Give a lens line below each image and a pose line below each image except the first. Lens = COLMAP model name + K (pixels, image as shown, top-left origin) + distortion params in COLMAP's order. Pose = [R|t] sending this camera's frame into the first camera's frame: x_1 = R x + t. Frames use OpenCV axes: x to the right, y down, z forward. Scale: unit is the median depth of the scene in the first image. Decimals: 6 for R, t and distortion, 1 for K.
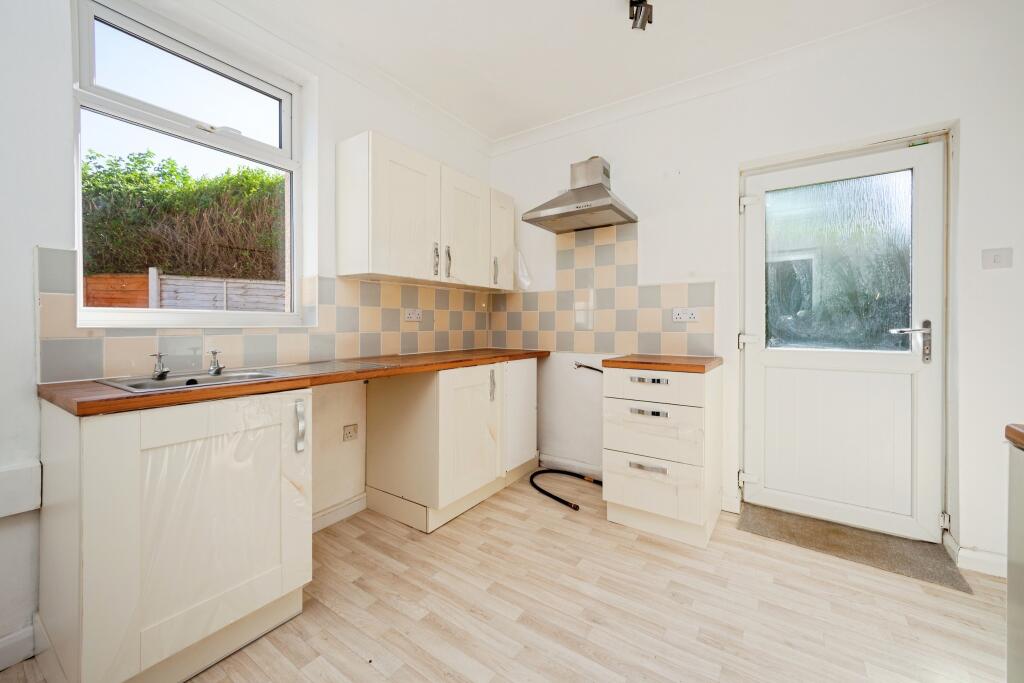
lens RADIAL K [[399.6, 0, 511.5], [0, 399.6, 330.1], [0, 0, 1]] dist [0.001189, 0.000089]
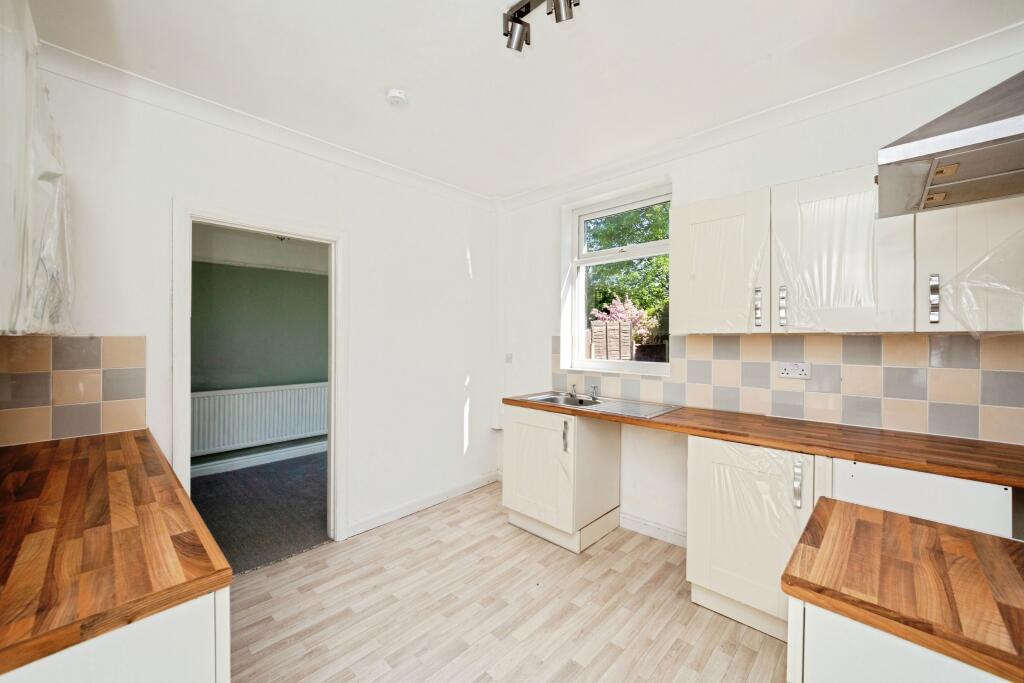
lens RADIAL K [[399.6, 0, 511.5], [0, 399.6, 330.1], [0, 0, 1]] dist [0.001189, 0.000089]
pose [[-0.160709, -0.018649, -0.986826, 0.757666], [-0.014421, 0.999759, -0.016545, -0.114546], [0.986897, 0.011572, -0.160939, 0.655078]]
